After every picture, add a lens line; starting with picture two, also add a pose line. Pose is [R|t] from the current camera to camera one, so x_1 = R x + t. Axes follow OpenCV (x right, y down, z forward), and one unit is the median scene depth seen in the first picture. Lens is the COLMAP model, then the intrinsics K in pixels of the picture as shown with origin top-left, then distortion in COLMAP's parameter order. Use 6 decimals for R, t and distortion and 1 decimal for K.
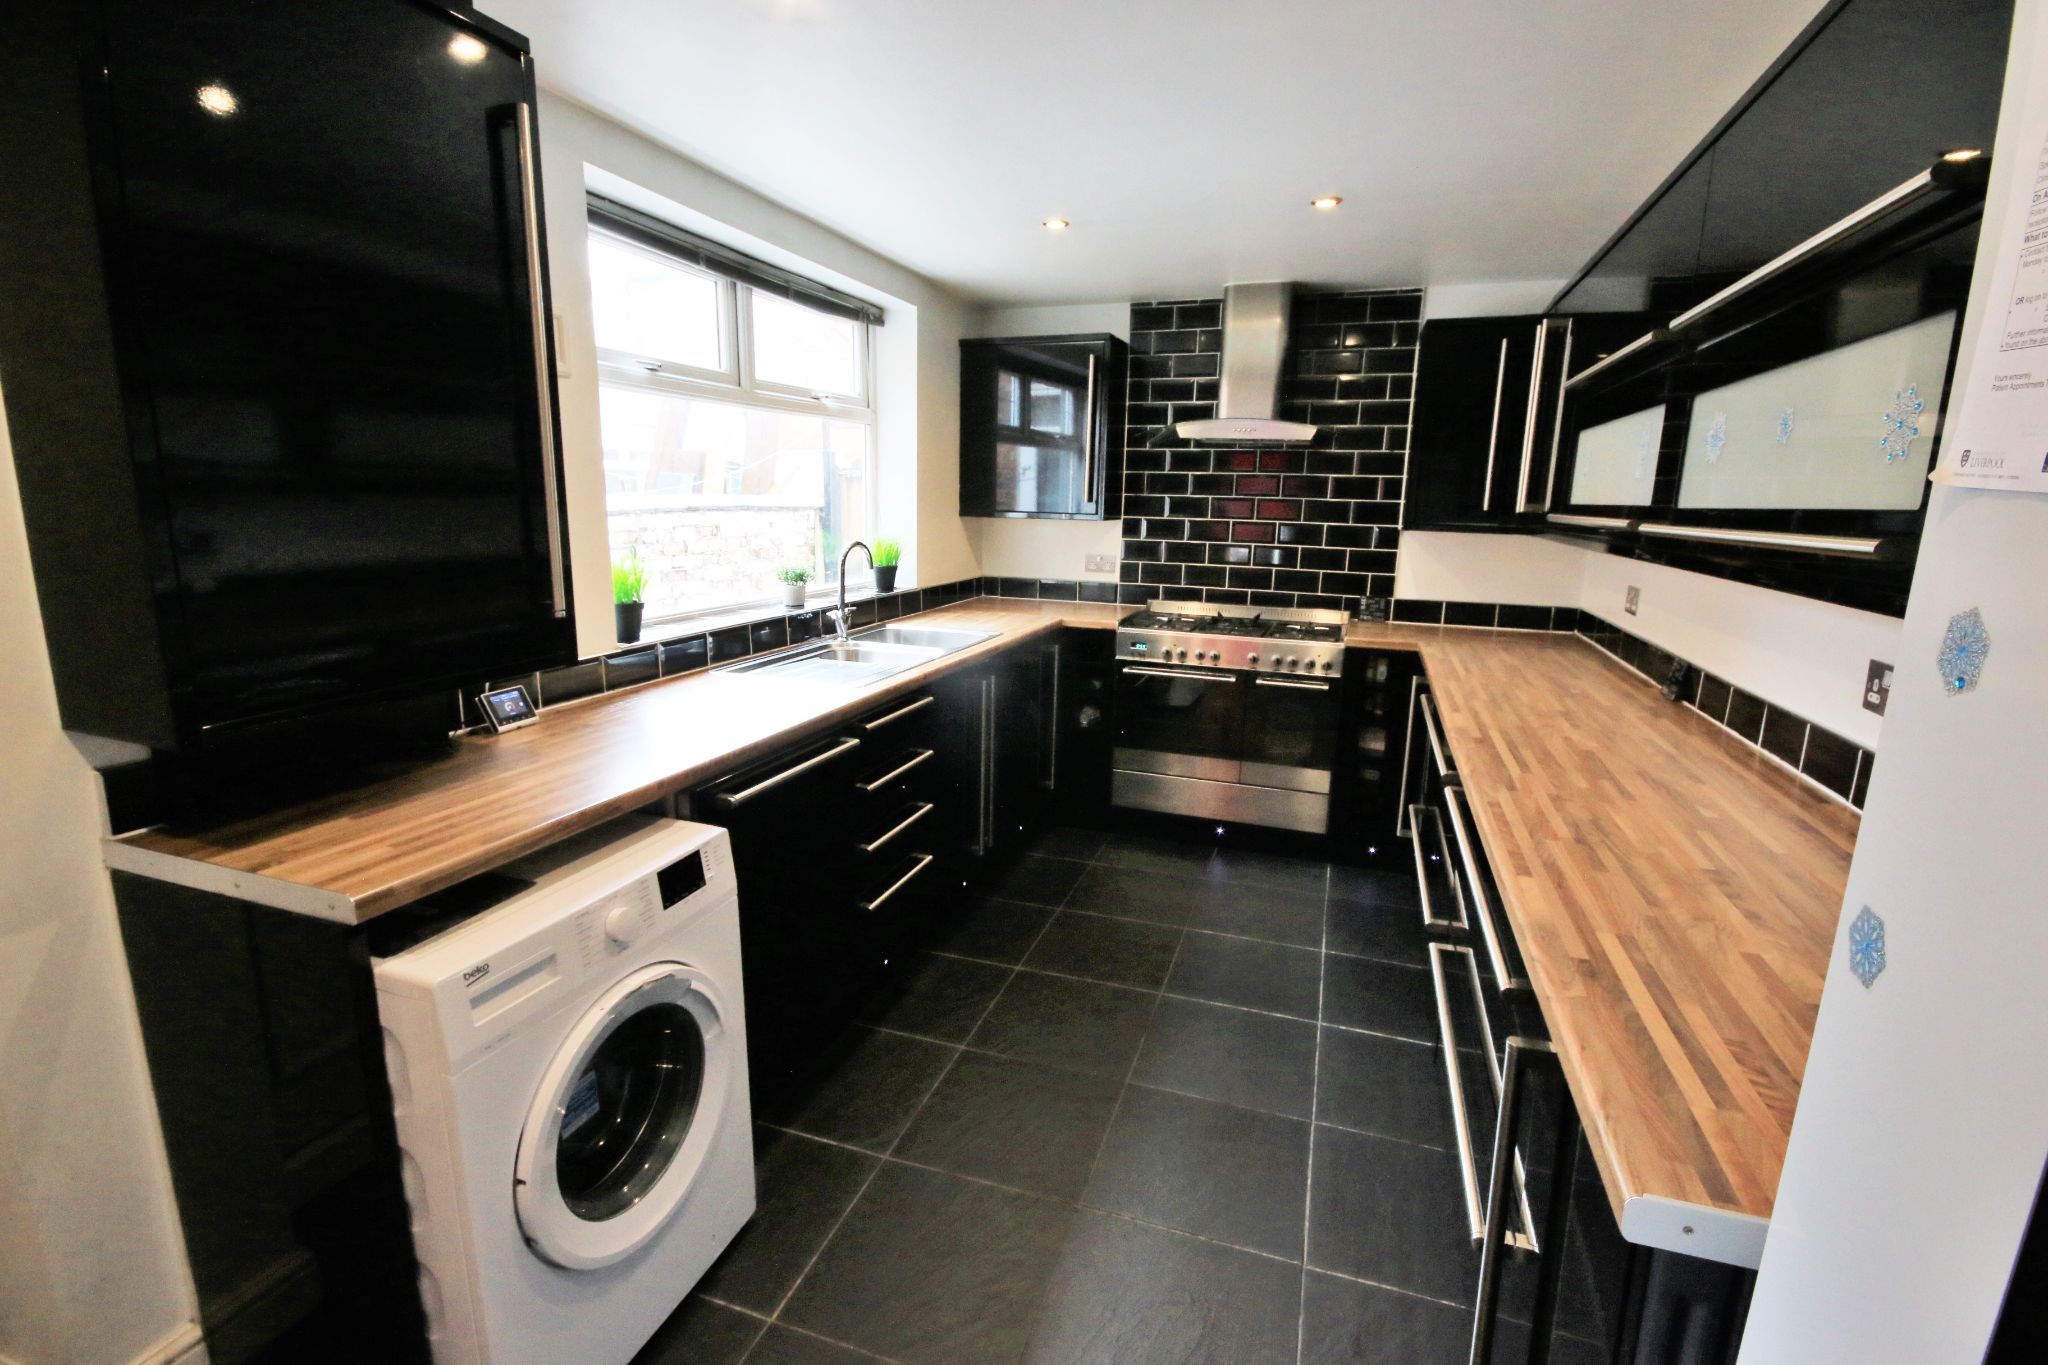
lens RADIAL K [[948.0, 0, 1019.1], [0, 948.0, 685.7], [0, 0, 1]] dist [-0.018652, 0.035755]
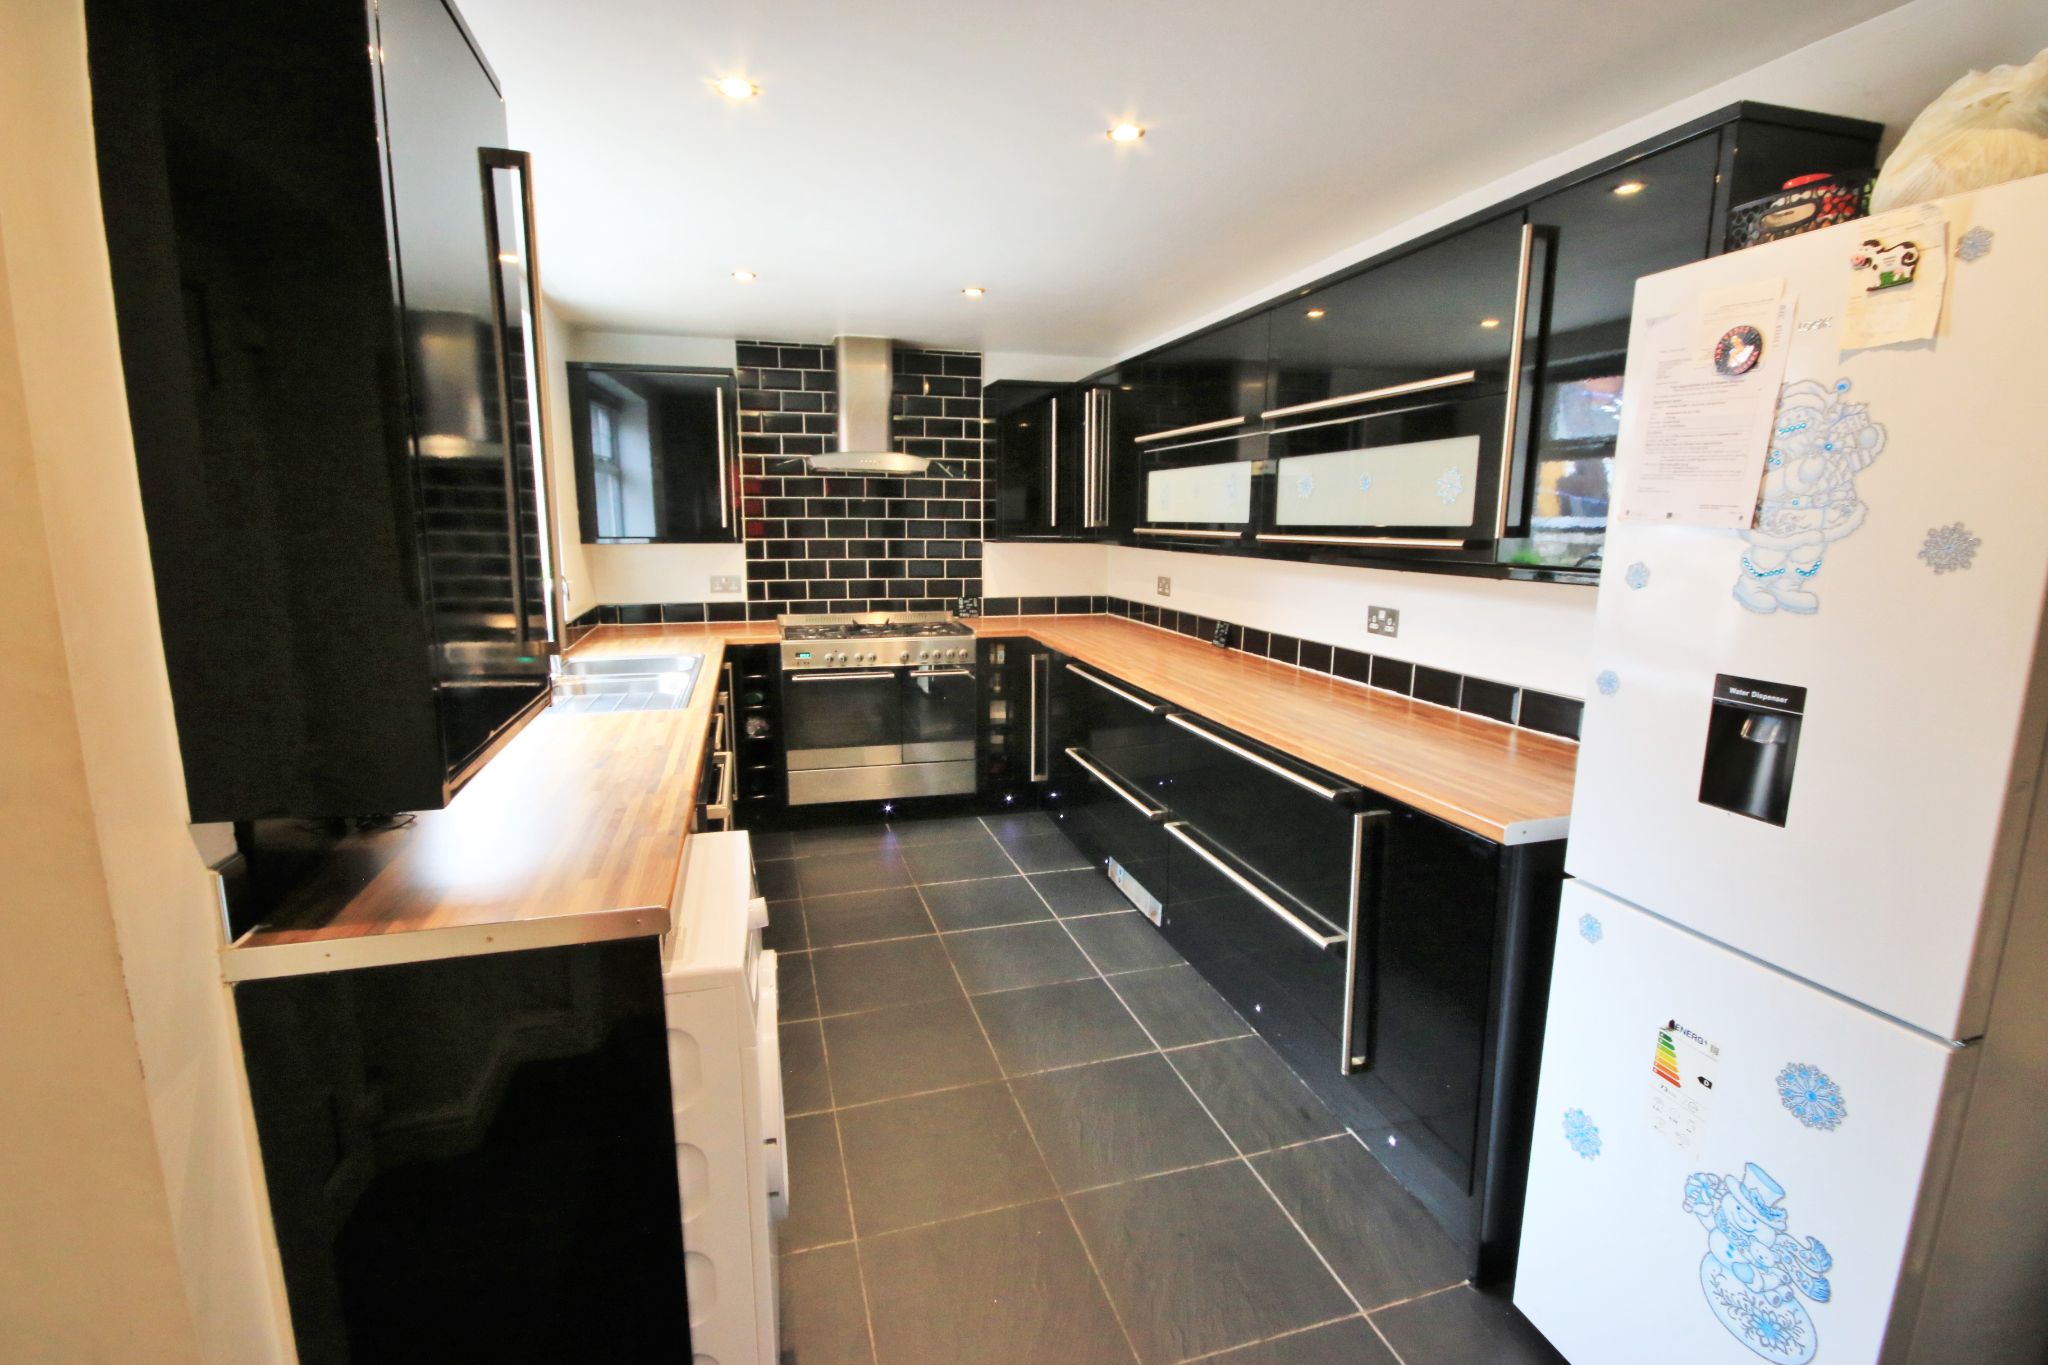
lens RADIAL K [[948.0, 0, 1019.1], [0, 948.0, 685.7], [0, 0, 1]] dist [-0.018652, 0.035755]
pose [[0.813835, -0.117891, 0.569012, -0.298495], [0.127271, 0.991592, 0.023412, -0.001219], [-0.566987, 0.053365, 0.821996, -0.044015]]
